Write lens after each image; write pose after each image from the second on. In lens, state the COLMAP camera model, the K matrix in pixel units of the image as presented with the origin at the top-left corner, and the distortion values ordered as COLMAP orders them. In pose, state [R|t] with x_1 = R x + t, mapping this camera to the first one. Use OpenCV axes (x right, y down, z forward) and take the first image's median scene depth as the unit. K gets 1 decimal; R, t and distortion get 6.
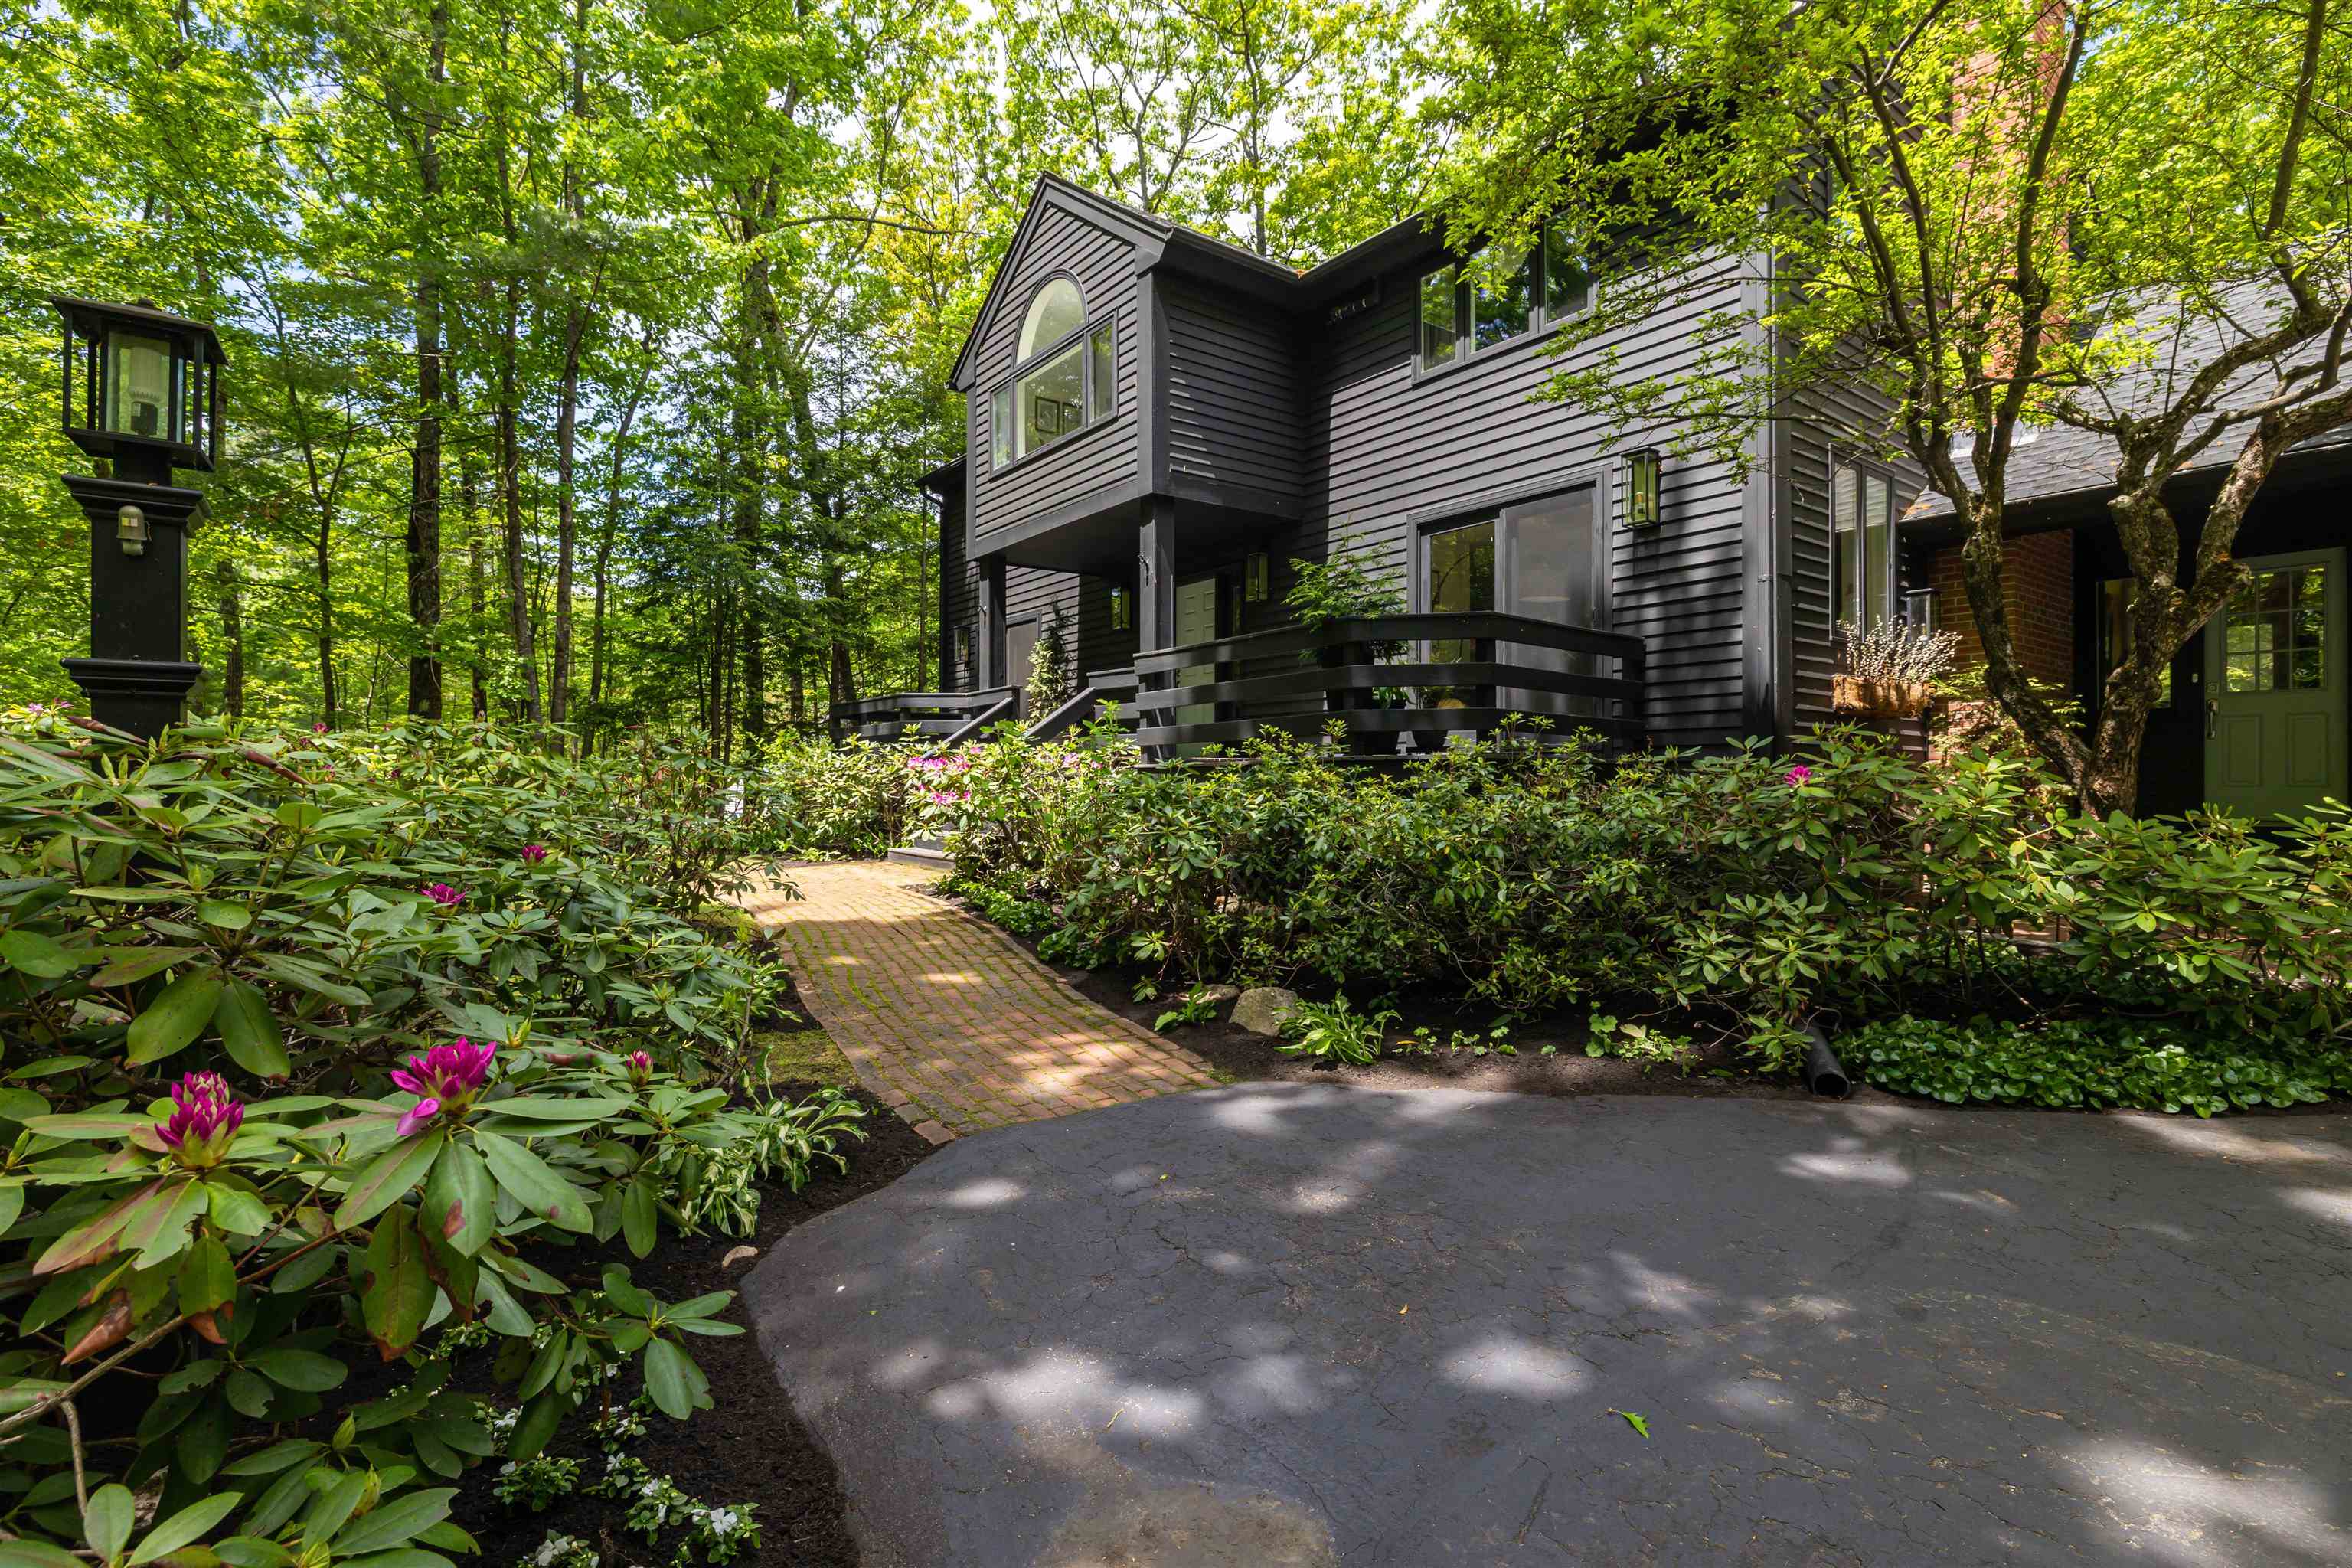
lens RADIAL K [[1108.7, 0, 1176.0], [0, 1108.7, 784.0], [0, 0, 1]] dist [-0.000493, -0.000055]
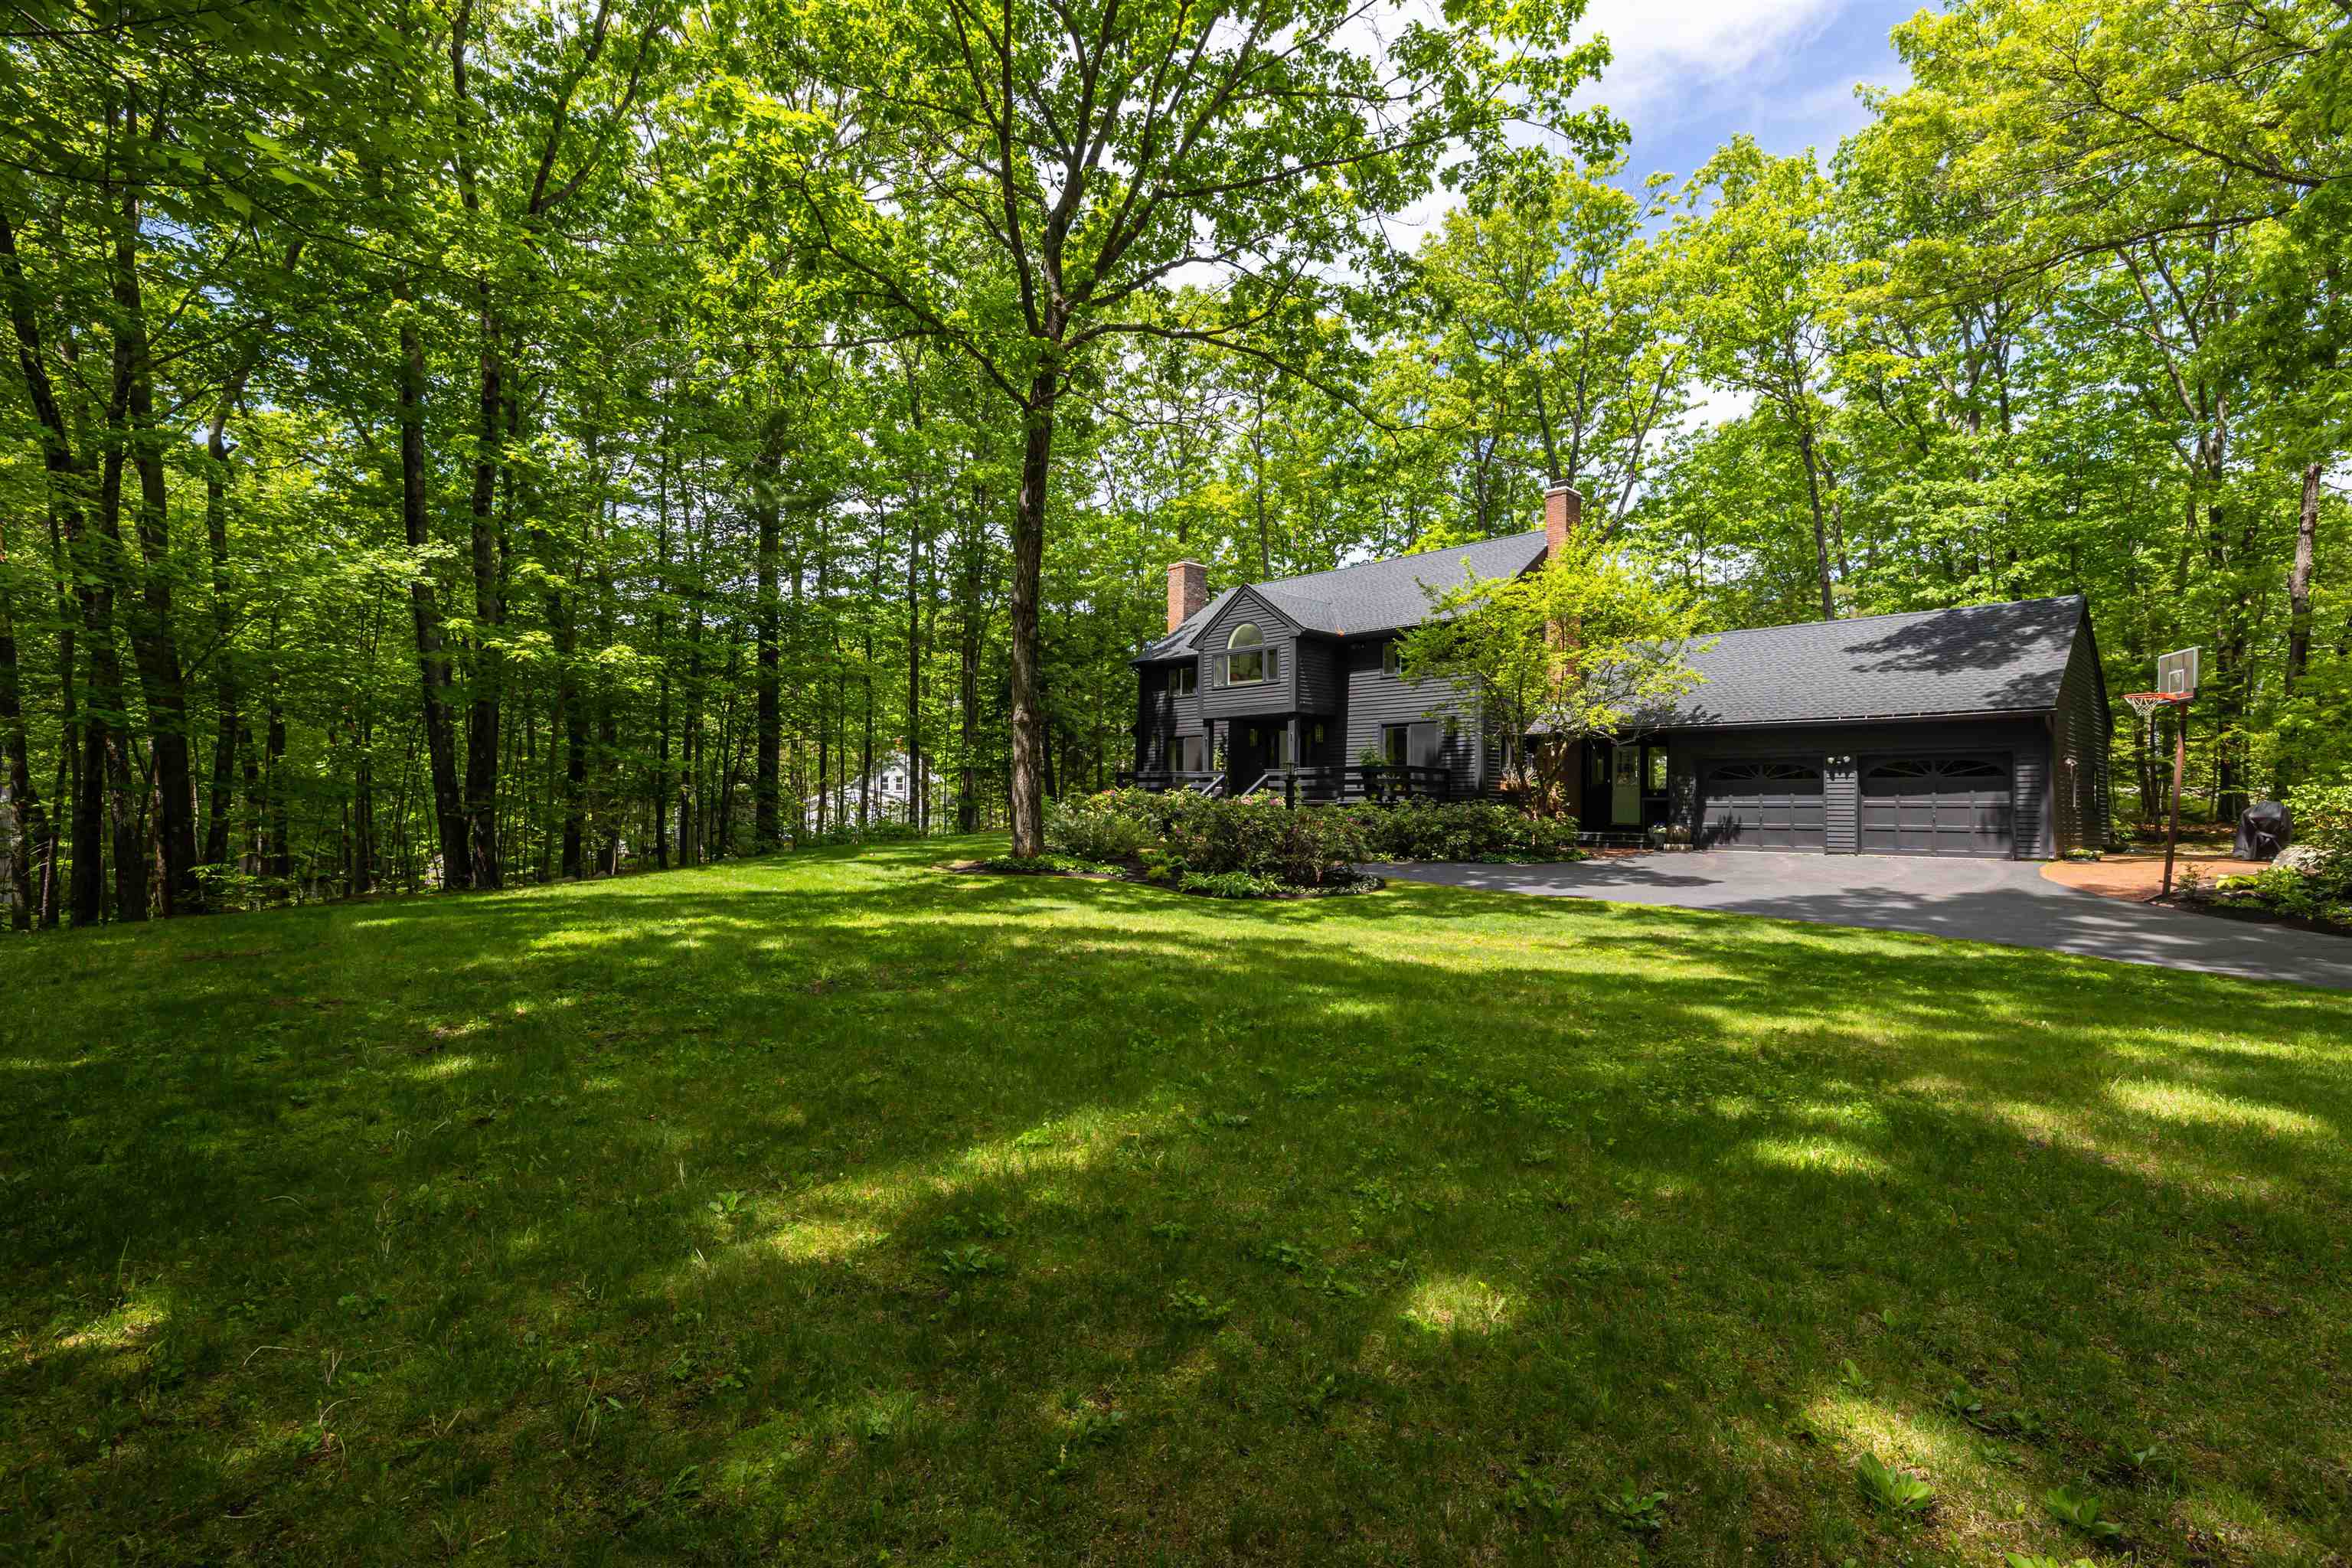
lens RADIAL K [[1158.4, 0, 1176.0], [0, 1158.4, 784.0], [0, 0, 1]] dist [-0.002217, -0.000265]
pose [[0.992623, 0.014235, 0.120406, -0.915634], [-0.011225, 0.999608, -0.025640, 0.031325], [-0.120723, 0.024100, 0.992394, -2.666385]]
